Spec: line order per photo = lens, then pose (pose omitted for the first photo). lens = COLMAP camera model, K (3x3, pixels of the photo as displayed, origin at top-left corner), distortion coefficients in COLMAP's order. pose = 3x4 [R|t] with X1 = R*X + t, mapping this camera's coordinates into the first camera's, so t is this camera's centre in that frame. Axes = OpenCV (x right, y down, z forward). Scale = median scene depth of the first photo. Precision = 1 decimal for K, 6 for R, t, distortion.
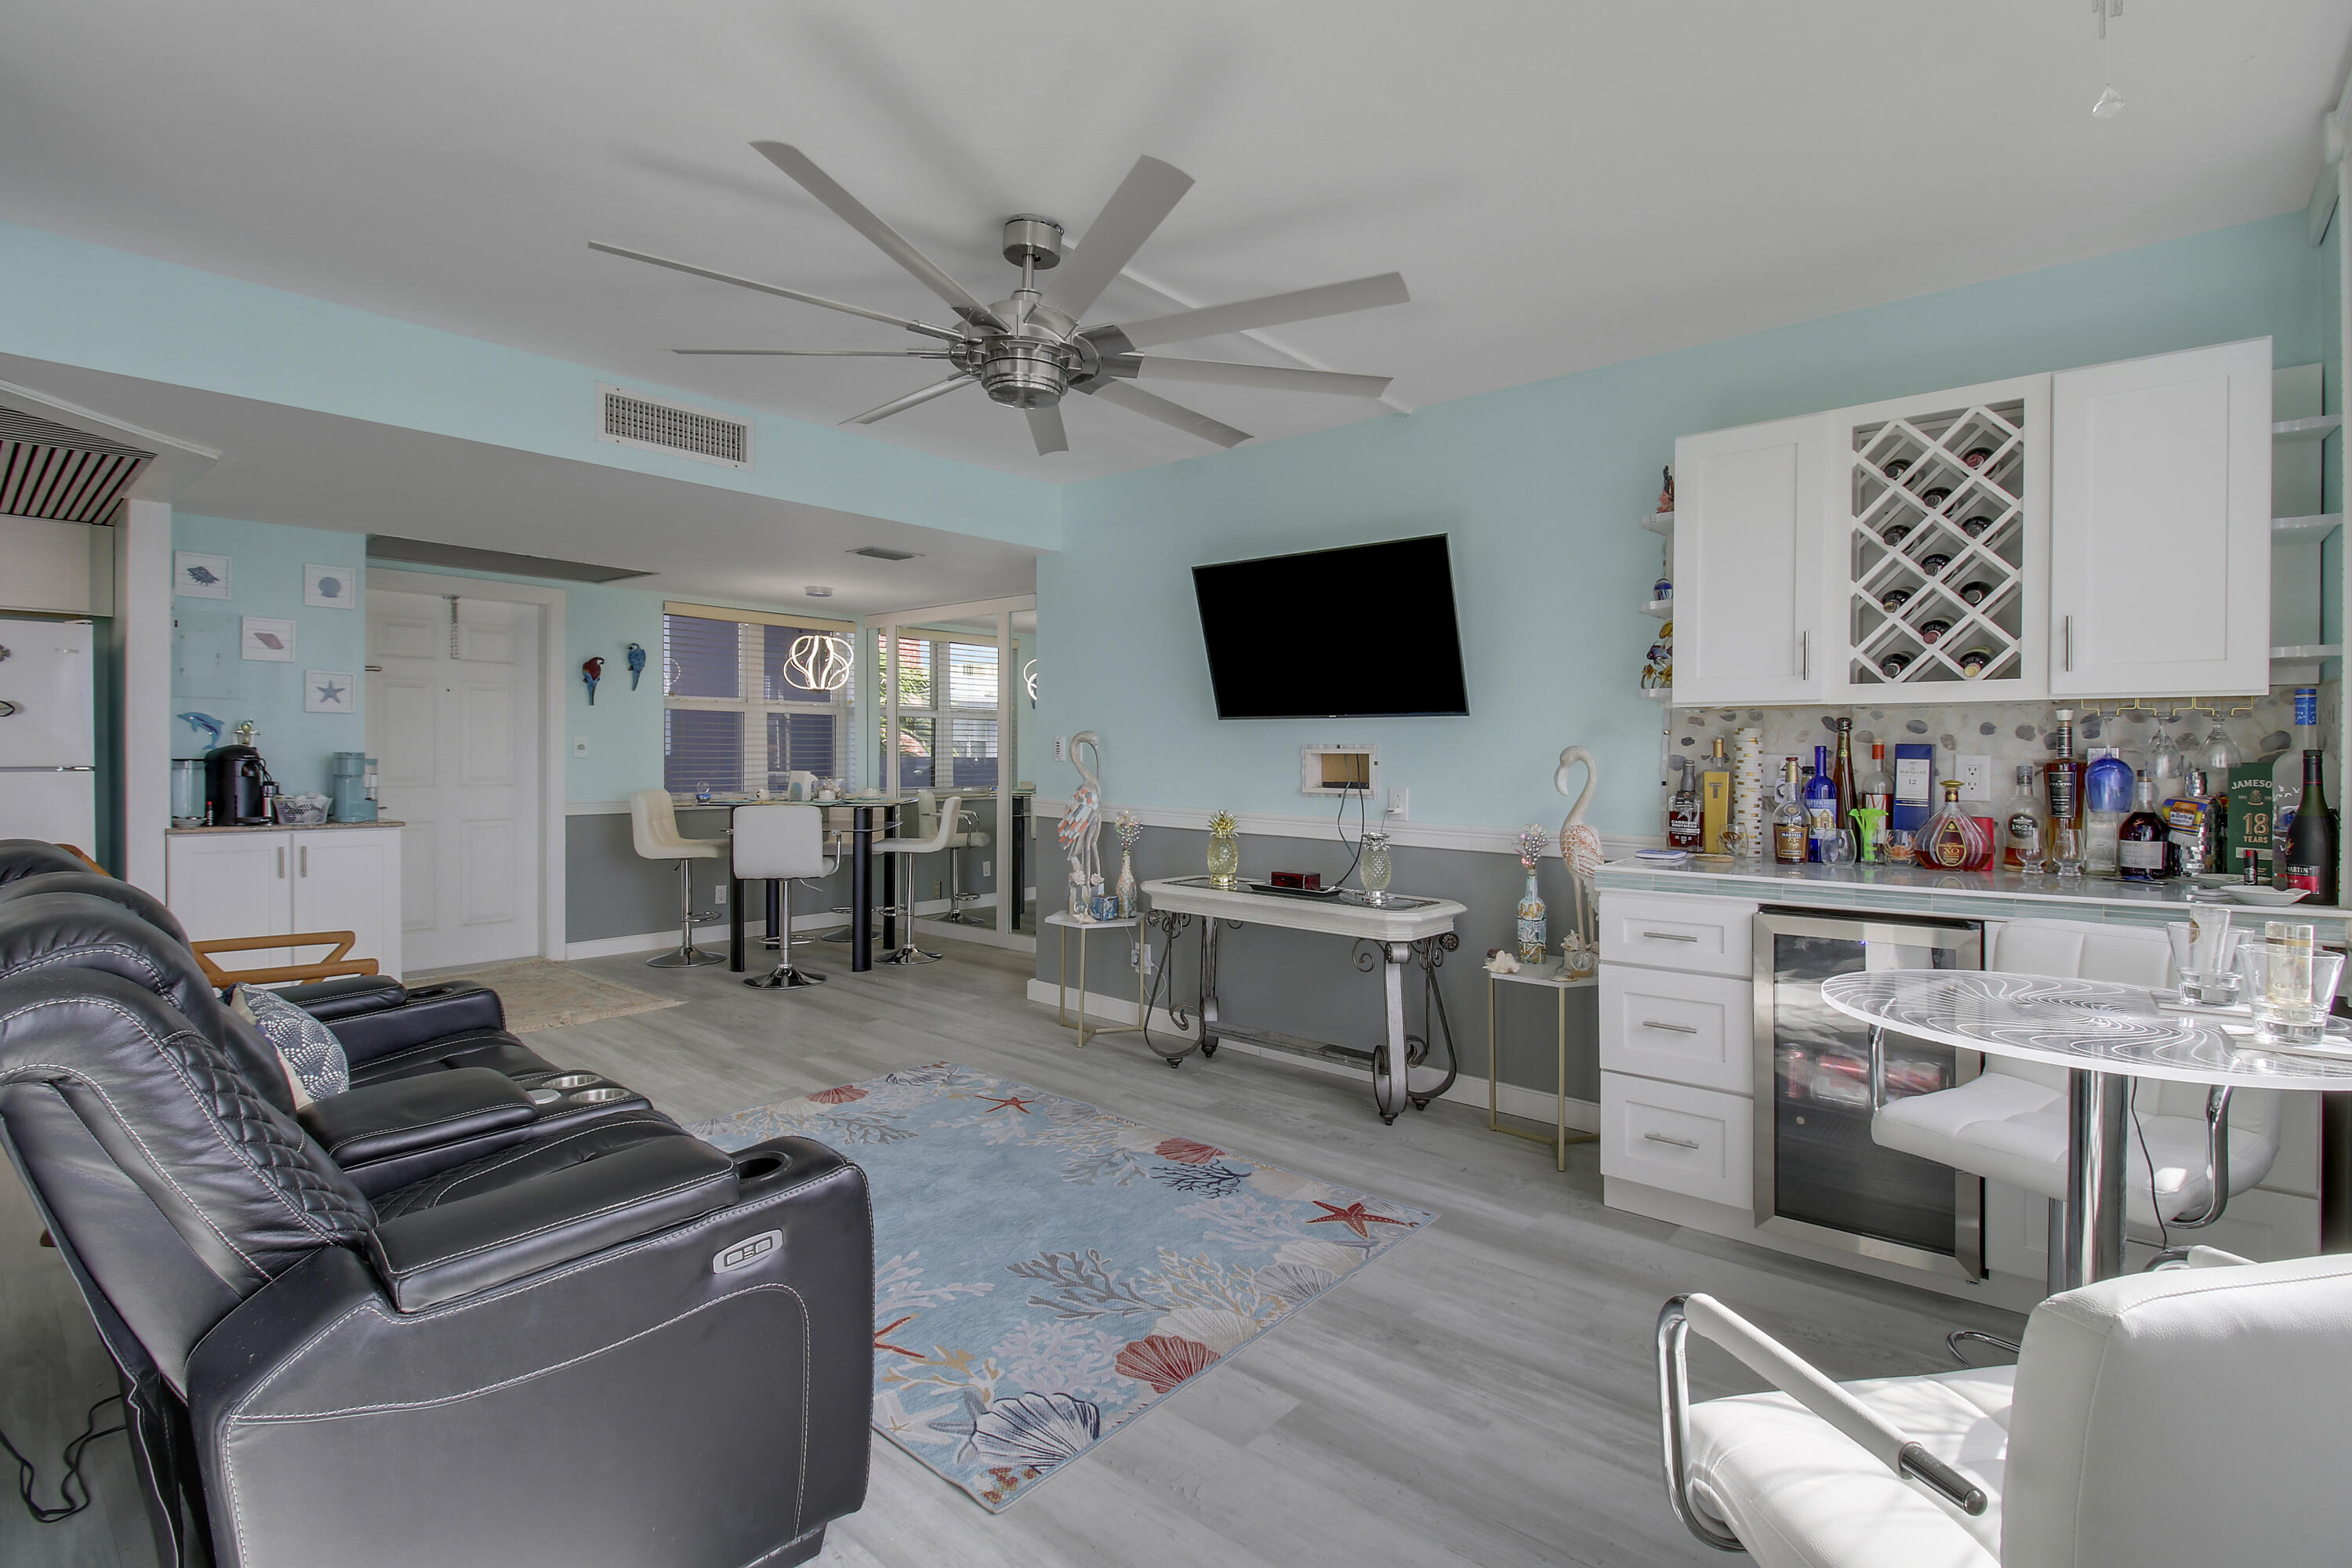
lens RADIAL K [[1137.3, 0, 1176.0], [0, 1137.3, 784.0], [0, 0, 1]] dist [0.003293, 0.000068]
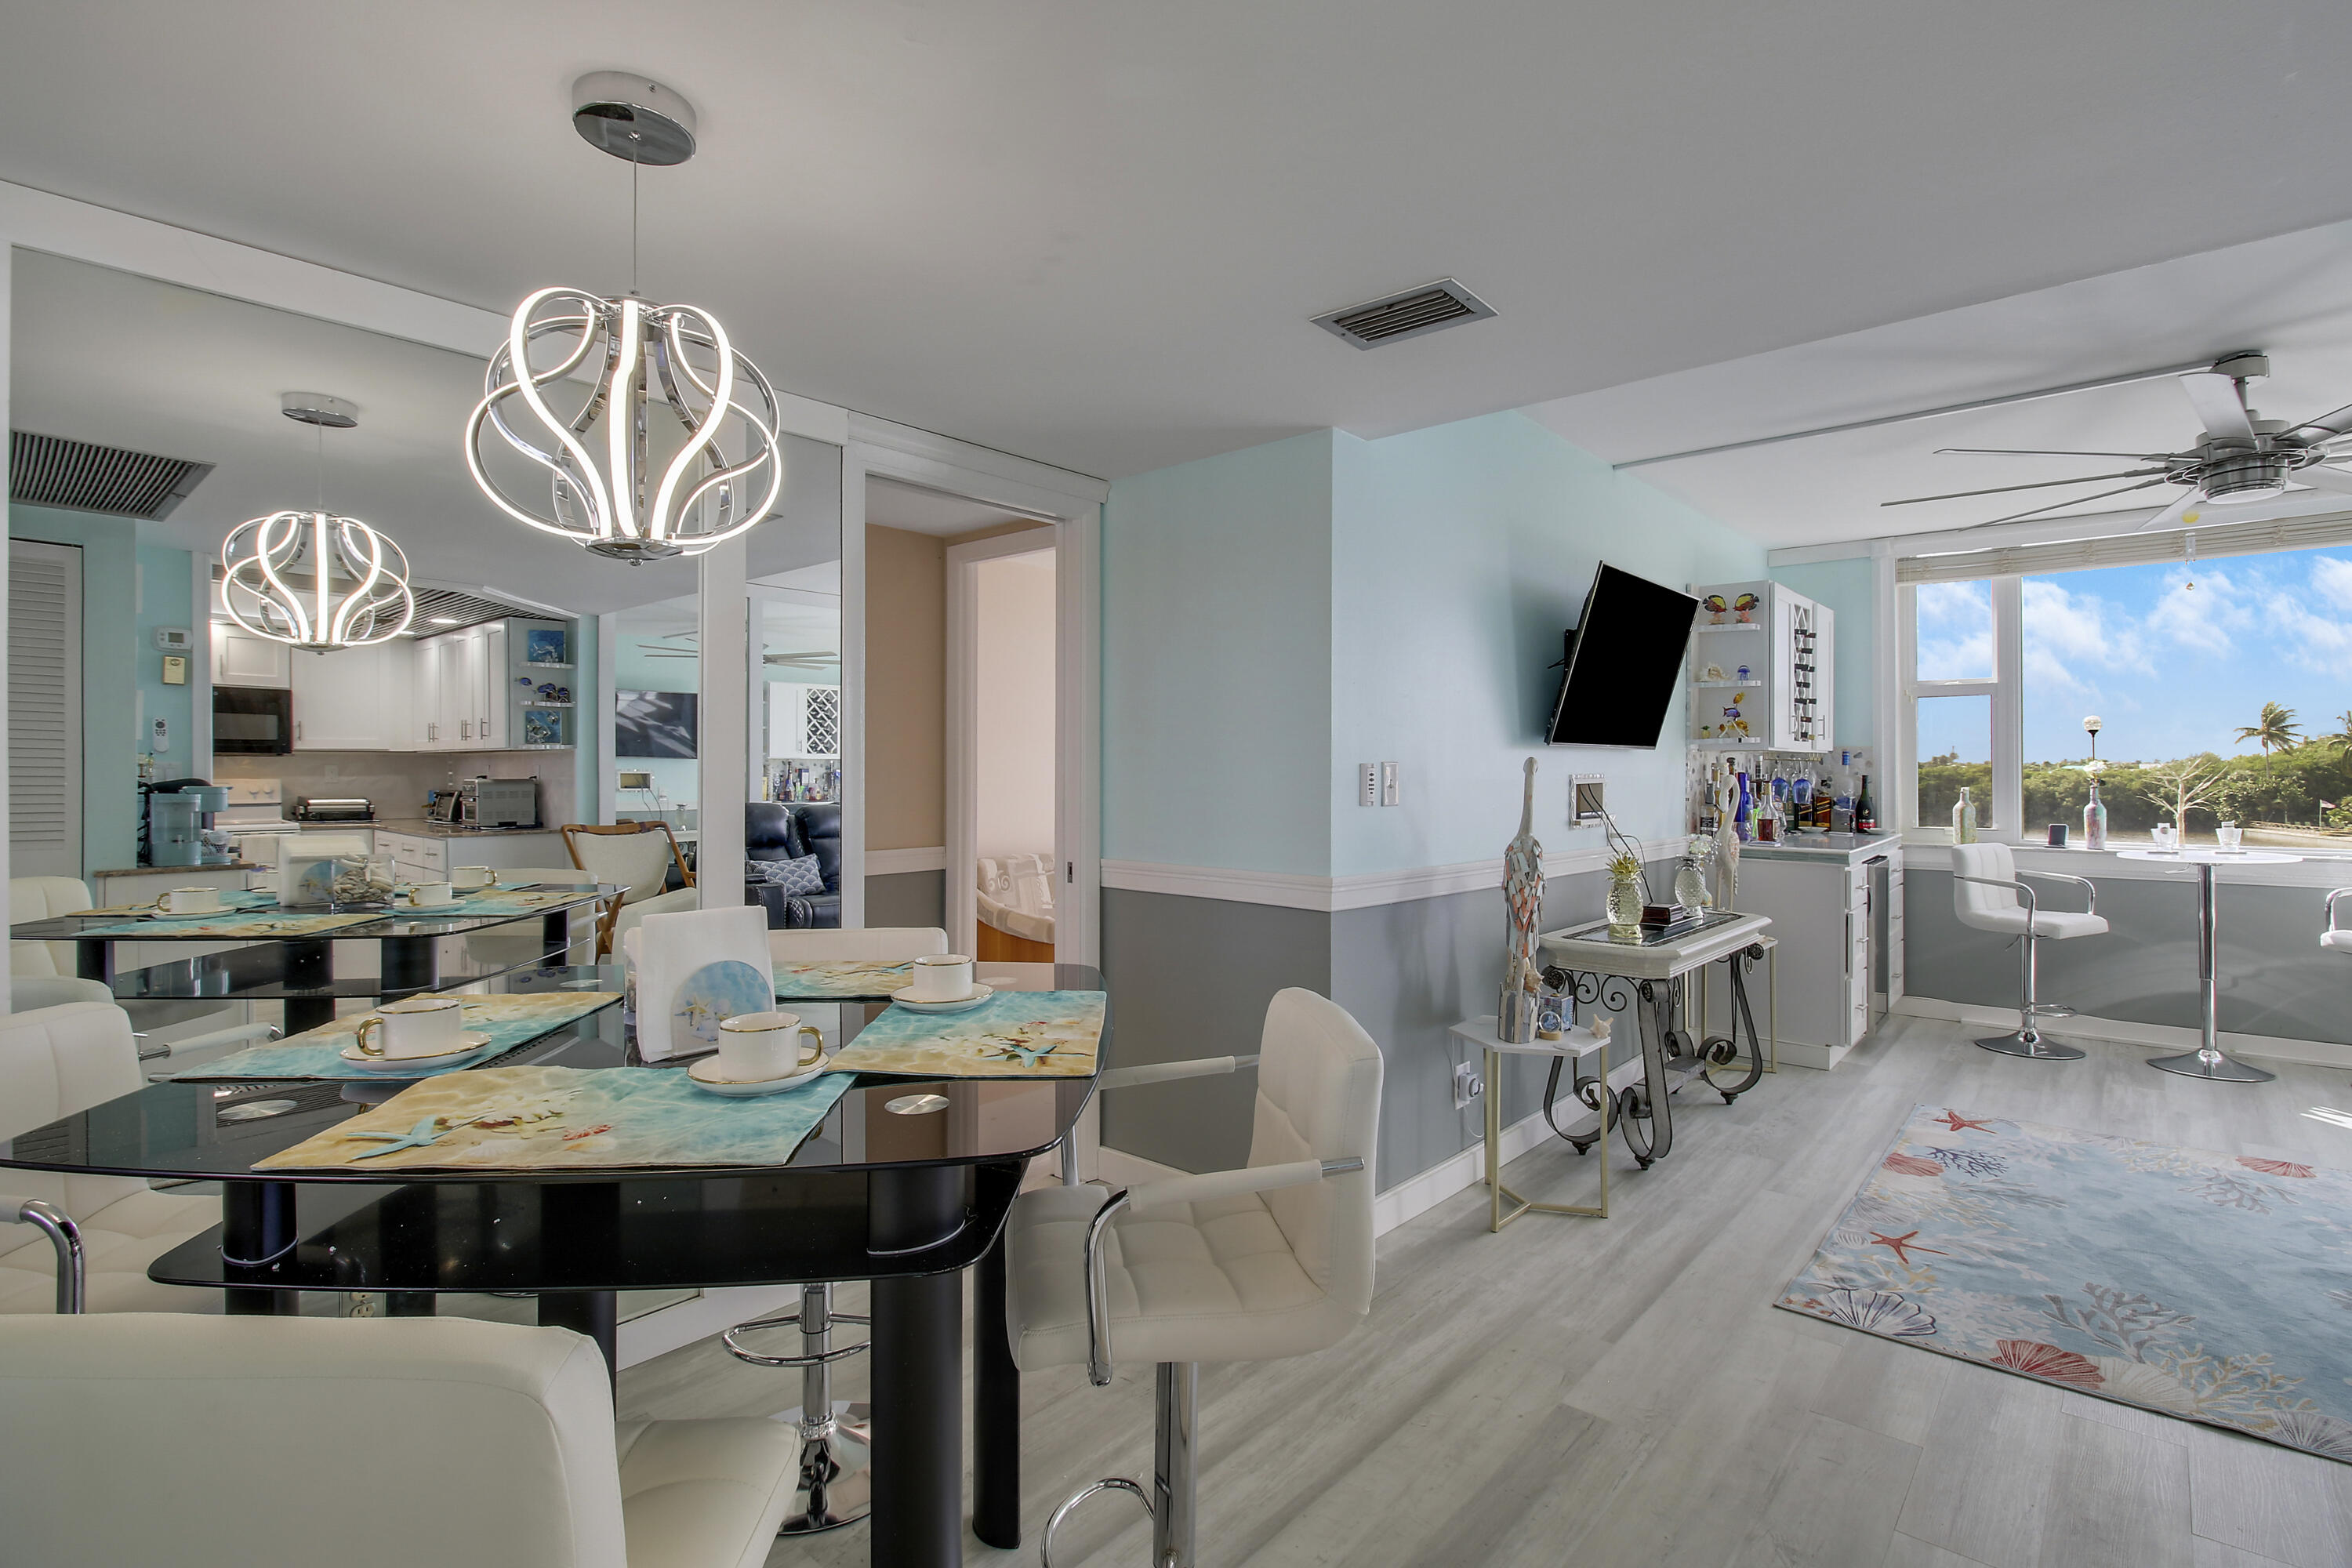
lens RADIAL K [[1114.8, 0, 1232.7], [0, 1114.8, 746.4], [0, 0, 1]] dist [0.015796, -0.019382]
pose [[-0.030087, 0.010818, 0.999489, -0.882154], [0.028229, 0.999552, -0.009969, -0.062085], [-0.999149, 0.027914, -0.030379, 1.442341]]
